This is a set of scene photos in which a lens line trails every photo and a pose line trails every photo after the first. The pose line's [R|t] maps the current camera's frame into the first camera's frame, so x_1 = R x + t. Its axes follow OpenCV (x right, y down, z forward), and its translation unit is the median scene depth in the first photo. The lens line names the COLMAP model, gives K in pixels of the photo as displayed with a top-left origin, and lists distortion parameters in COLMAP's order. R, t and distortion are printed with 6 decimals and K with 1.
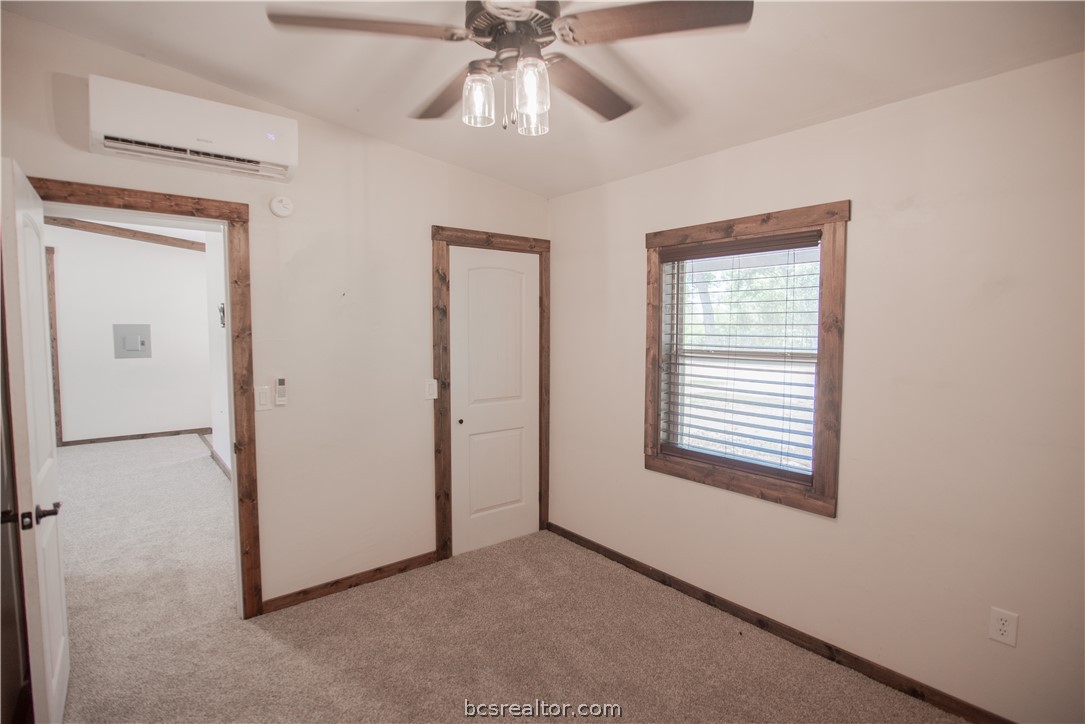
lens RADIAL K [[543.1, 0, 539.8], [0, 543.1, 358.3], [0, 0, 1]] dist [-0.018550, -0.000166]
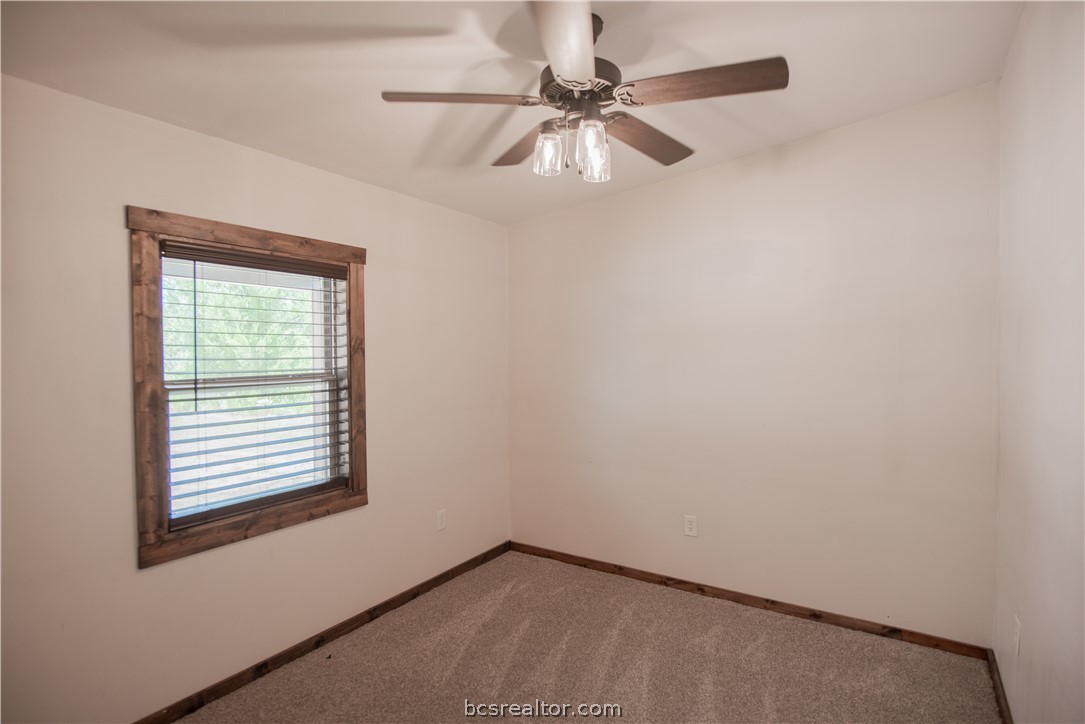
lens RADIAL K [[543.1, 0, 539.8], [0, 543.1, 358.3], [0, 0, 1]] dist [-0.018550, -0.000166]
pose [[-0.303365, -0.017230, 0.952719, -0.667199], [0.056575, 0.997747, 0.036059, -0.051585], [-0.951193, 0.064839, -0.301707, 0.880054]]
